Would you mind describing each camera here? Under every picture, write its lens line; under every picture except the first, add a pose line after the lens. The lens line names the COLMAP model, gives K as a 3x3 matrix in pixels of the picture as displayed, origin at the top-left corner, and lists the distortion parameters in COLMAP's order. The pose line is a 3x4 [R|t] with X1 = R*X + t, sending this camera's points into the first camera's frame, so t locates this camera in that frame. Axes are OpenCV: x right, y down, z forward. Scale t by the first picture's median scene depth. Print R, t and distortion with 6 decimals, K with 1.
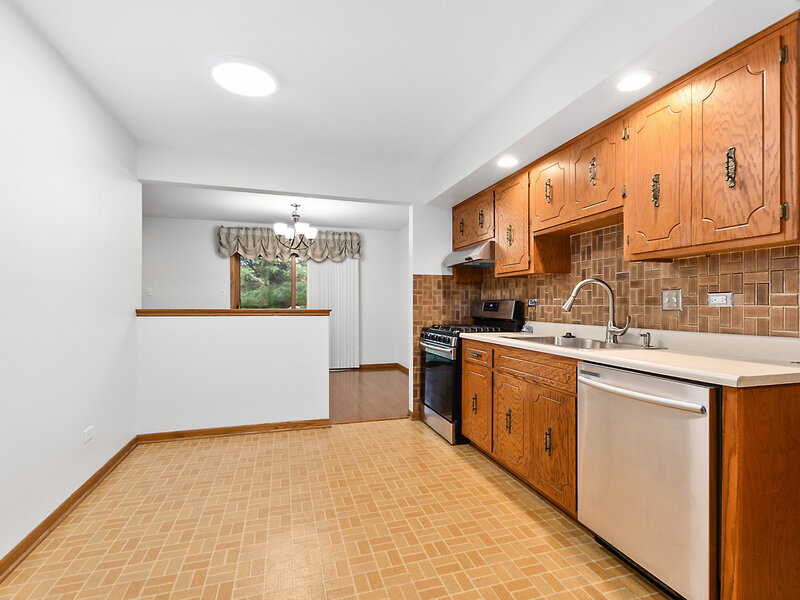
lens RADIAL K [[397.4, 0, 401.8], [0, 397.4, 302.9], [0, 0, 1]] dist [0.008974, -0.001208]
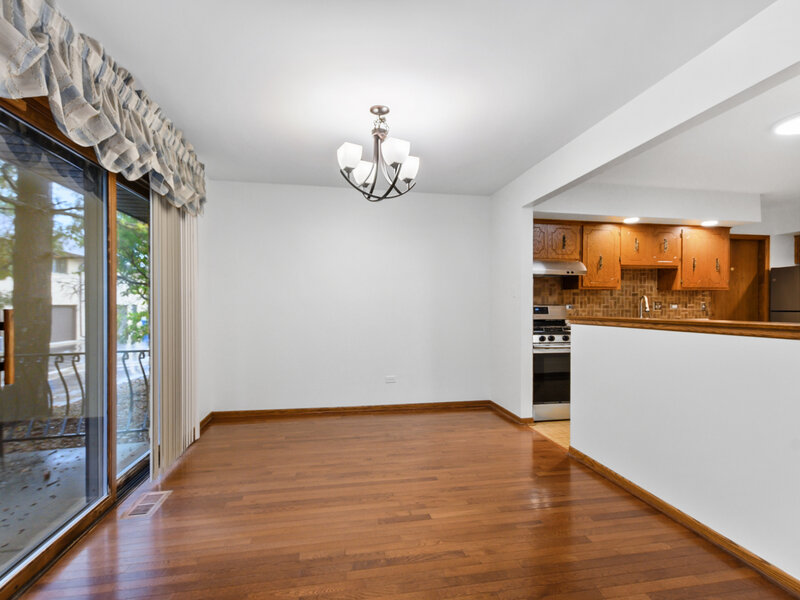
lens RADIAL K [[397.4, 0, 401.7], [0, 397.4, 306.6], [0, 0, 1]] dist [0.008974, -0.001208]
pose [[0.108064, -0.003496, 0.994138, -1.716911], [-0.005615, 0.999976, 0.004126, -0.007016], [-0.994128, -0.006028, 0.108042, 2.099696]]
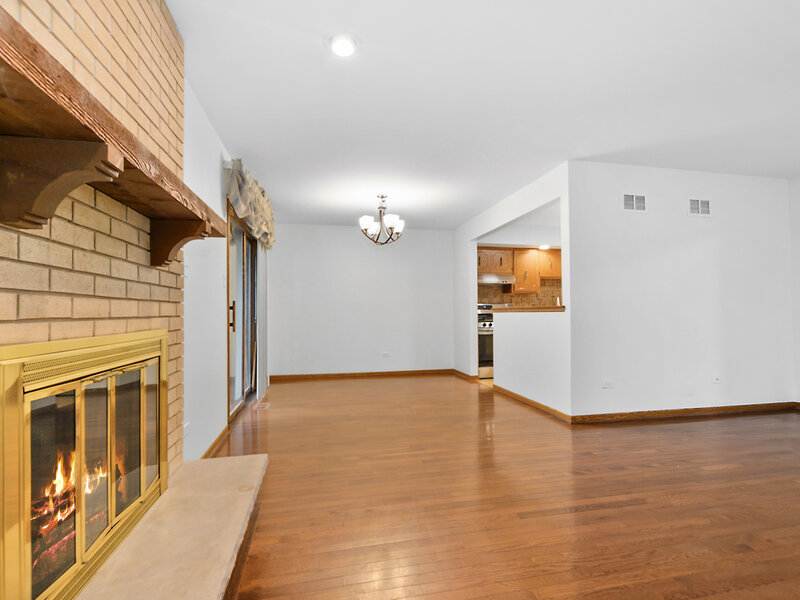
lens RADIAL K [[397.4, 0, 401.7], [0, 397.4, 303.5], [0, 0, 1]] dist [0.008974, -0.001208]
pose [[0.075092, 0.019180, 0.996992, -2.651088], [0.002918, 0.999806, -0.019454, 0.041999], [-0.997172, 0.004370, 0.075021, 2.031498]]
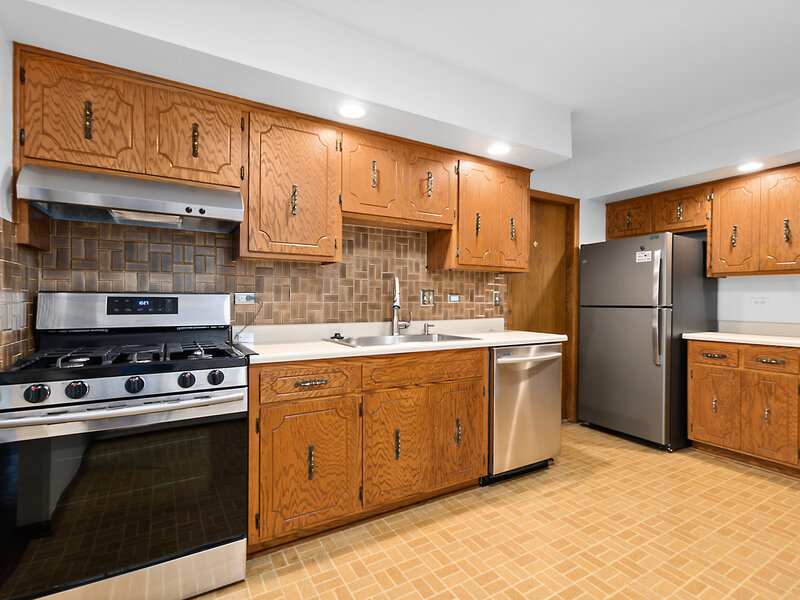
lens RADIAL K [[397.4, 0, 406.5], [0, 397.4, 299.9], [0, 0, 1]] dist [0.008974, -0.001208]
pose [[-0.241539, -0.001389, 0.970390, -0.580188], [-0.009885, 0.999951, -0.001029, 0.000674], [-0.970341, -0.009841, -0.241540, 1.300056]]
